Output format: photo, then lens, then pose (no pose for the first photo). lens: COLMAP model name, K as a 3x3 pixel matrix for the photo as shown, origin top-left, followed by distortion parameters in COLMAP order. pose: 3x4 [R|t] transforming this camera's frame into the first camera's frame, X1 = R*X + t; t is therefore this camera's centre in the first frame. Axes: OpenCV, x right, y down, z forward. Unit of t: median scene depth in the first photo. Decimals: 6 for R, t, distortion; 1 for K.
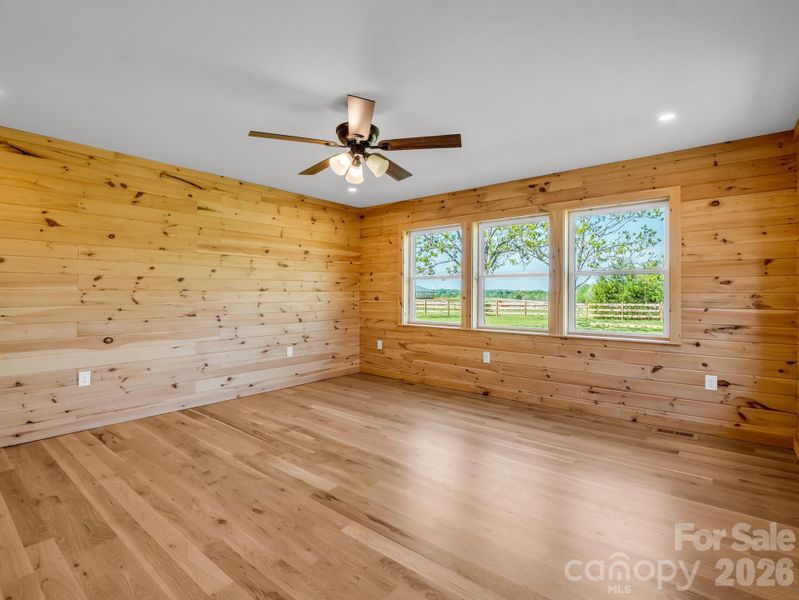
lens RADIAL K [[390.6, 0, 399.1], [0, 390.6, 297.3], [0, 0, 1]] dist [-0.008474, -0.003865]
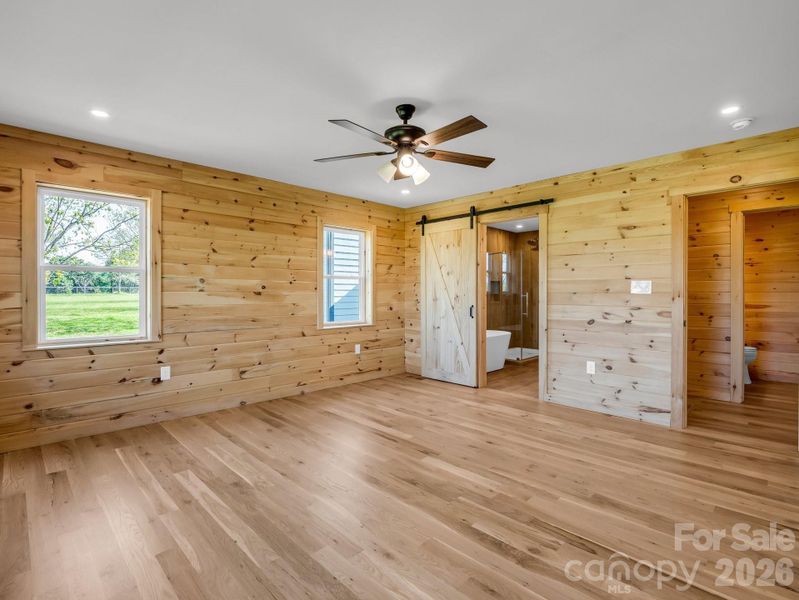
lens RADIAL K [[390.6, 0, 399.5], [0, 390.6, 297.0], [0, 0, 1]] dist [-0.008474, -0.003865]
pose [[-0.994377, -0.000963, 0.105897, -0.180399], [0.000937, 0.999839, 0.017898, -0.029634], [-0.105897, 0.017896, -0.994216, 1.792853]]
